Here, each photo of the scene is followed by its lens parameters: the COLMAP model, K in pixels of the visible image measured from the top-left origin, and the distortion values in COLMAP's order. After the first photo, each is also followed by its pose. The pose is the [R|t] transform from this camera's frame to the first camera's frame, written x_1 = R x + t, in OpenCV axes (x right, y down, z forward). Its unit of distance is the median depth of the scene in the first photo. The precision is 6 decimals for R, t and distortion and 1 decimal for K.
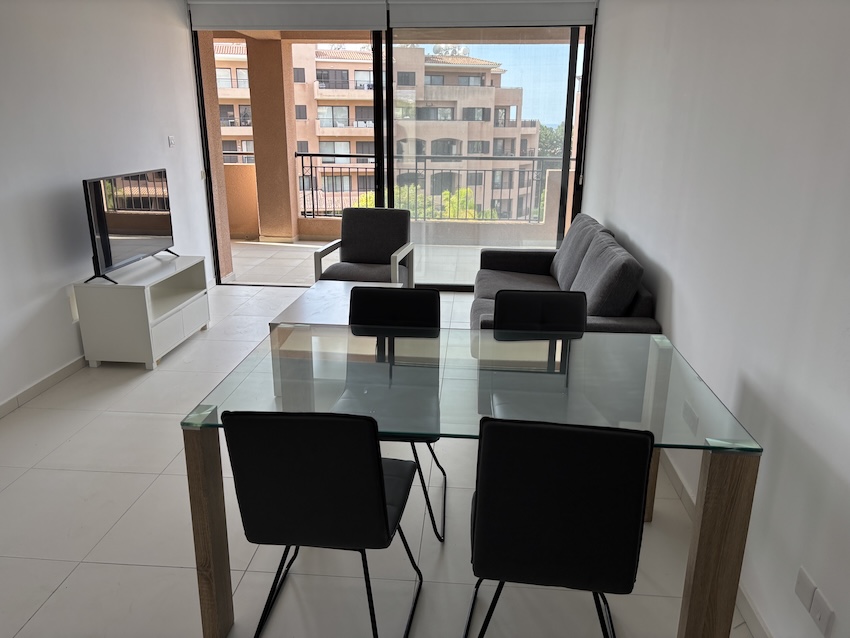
lens RADIAL K [[640.3, 0, 426.0], [0, 640.3, 320.8], [0, 0, 1]] dist [0.068365, -0.087438]
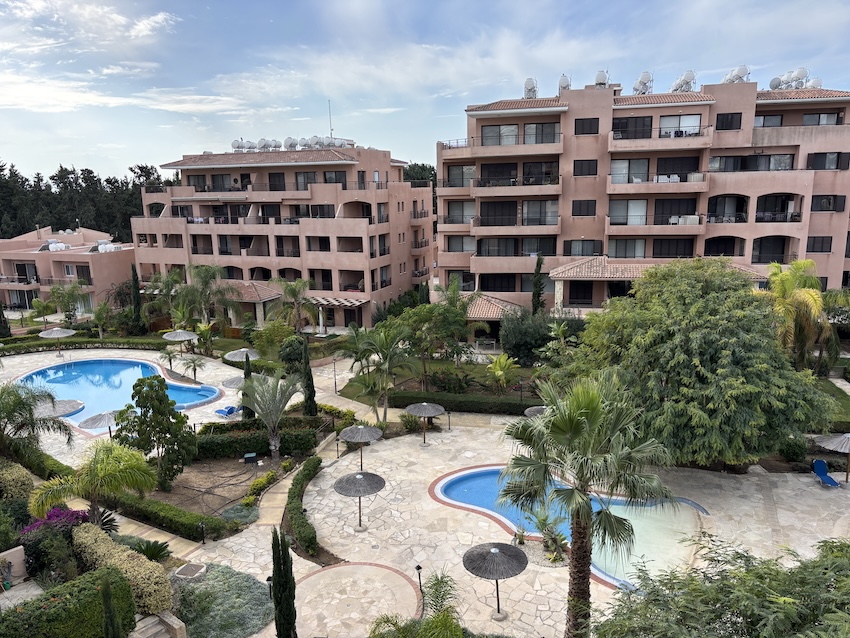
lens RADIAL K [[640.3, 0, 426.0], [0, 640.3, 320.8], [0, 0, 1]] dist [0.068365, -0.087438]
pose [[0.895574, 0.070997, -0.439212, 0.003921], [-0.105527, 0.992912, -0.054675, -0.046574], [0.432218, 0.095314, 0.896718, 0.141899]]
